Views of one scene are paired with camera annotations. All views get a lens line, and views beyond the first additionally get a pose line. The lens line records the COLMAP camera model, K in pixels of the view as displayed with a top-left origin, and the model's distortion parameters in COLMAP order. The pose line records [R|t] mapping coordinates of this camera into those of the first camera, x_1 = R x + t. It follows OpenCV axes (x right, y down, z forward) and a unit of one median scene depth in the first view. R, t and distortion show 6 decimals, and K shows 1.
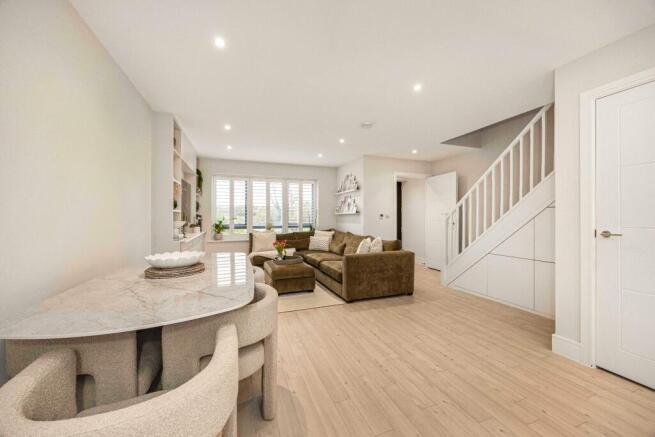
lens RADIAL K [[250.2, 0, 330.6], [0, 250.2, 210.2], [0, 0, 1]] dist [-0.000373, -0.000639]
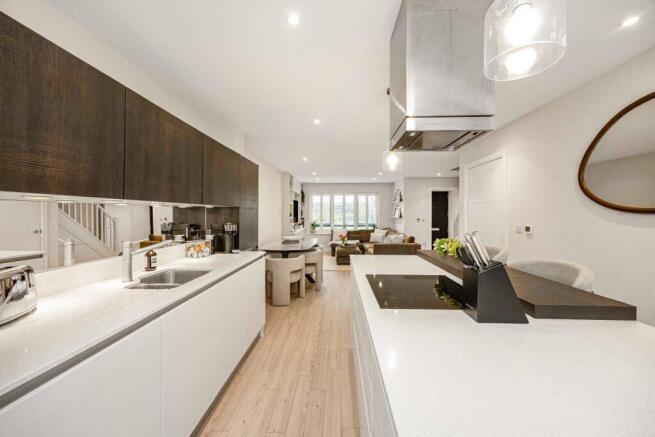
lens RADIAL K [[250.2, 0, 330.6], [0, 250.2, 210.2], [0, 0, 1]] dist [-0.000373, -0.000639]
pose [[0.923729, -0.002968, -0.383034, 0.271786], [0.007747, 0.999910, 0.010933, -0.046664], [0.382967, -0.013067, 0.923669, -0.449437]]
